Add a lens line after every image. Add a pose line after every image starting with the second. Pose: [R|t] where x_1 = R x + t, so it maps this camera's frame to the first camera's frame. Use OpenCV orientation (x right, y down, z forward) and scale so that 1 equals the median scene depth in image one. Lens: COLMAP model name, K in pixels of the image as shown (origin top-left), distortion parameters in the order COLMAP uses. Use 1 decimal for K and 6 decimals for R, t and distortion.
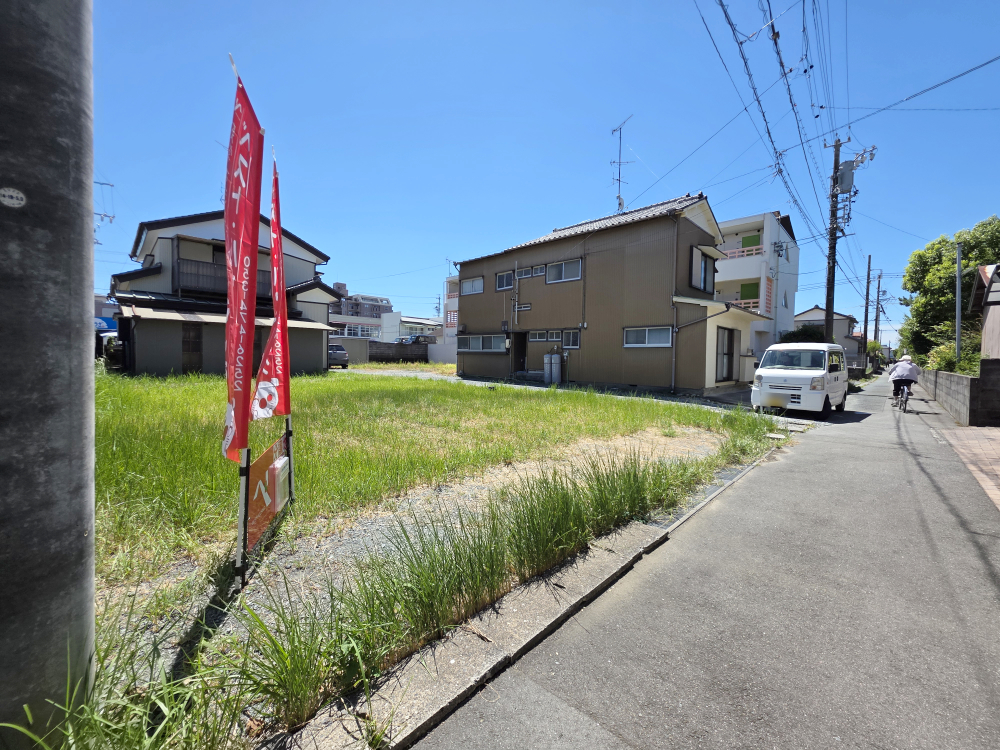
lens RADIAL K [[390.3, 0, 497.4], [0, 390.3, 369.1], [0, 0, 1]] dist [-0.000119, 0.000087]
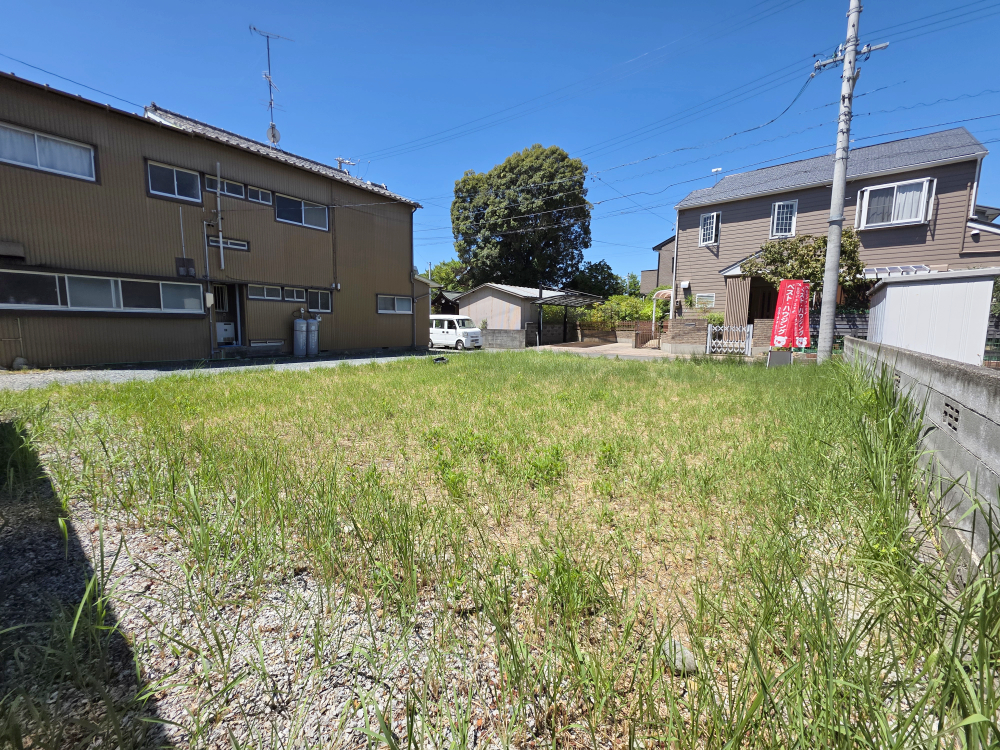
lens RADIAL K [[390.3, 0, 497.4], [0, 390.3, 369.1], [0, 0, 1]] dist [-0.000119, 0.000087]
pose [[-0.115063, -0.132572, 0.984472, -0.629873], [0.020352, 0.990532, 0.135767, -0.033764], [-0.993150, 0.035657, -0.111275, 0.644258]]
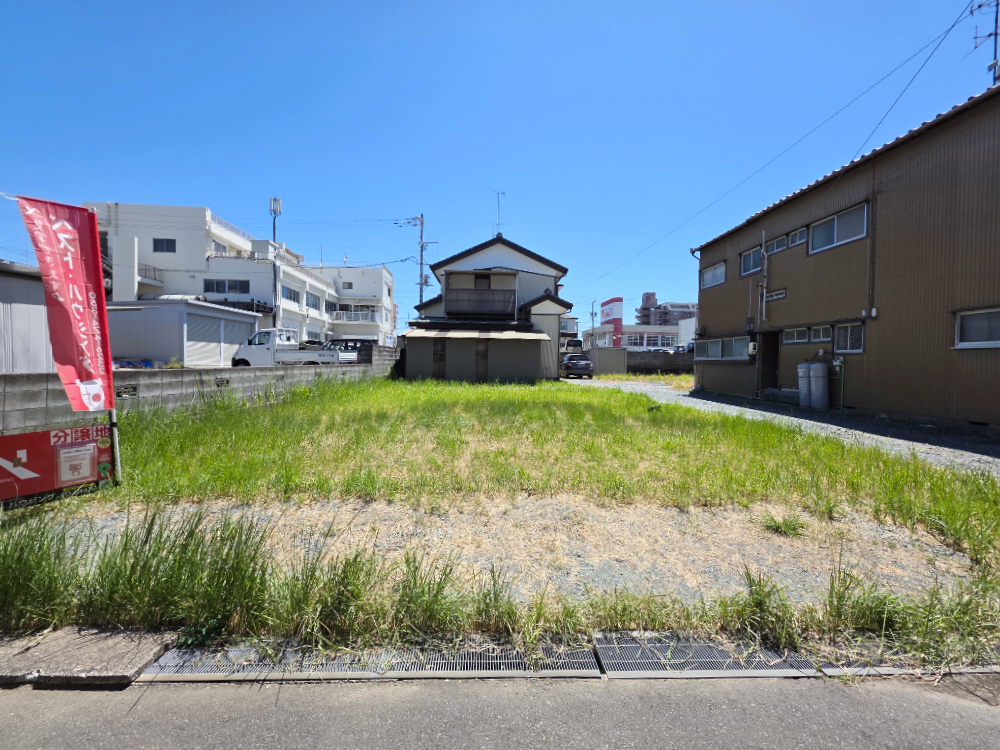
lens RADIAL K [[403.9, 0, 505.4], [0, 403.9, 368.3], [0, 0, 1]] dist [0.002292, 0.000741]
pose [[0.730350, 0.005388, -0.683052, 0.205363], [-0.026747, 0.999428, -0.020716, -0.002023], [0.682550, 0.033399, 0.730076, 0.159163]]
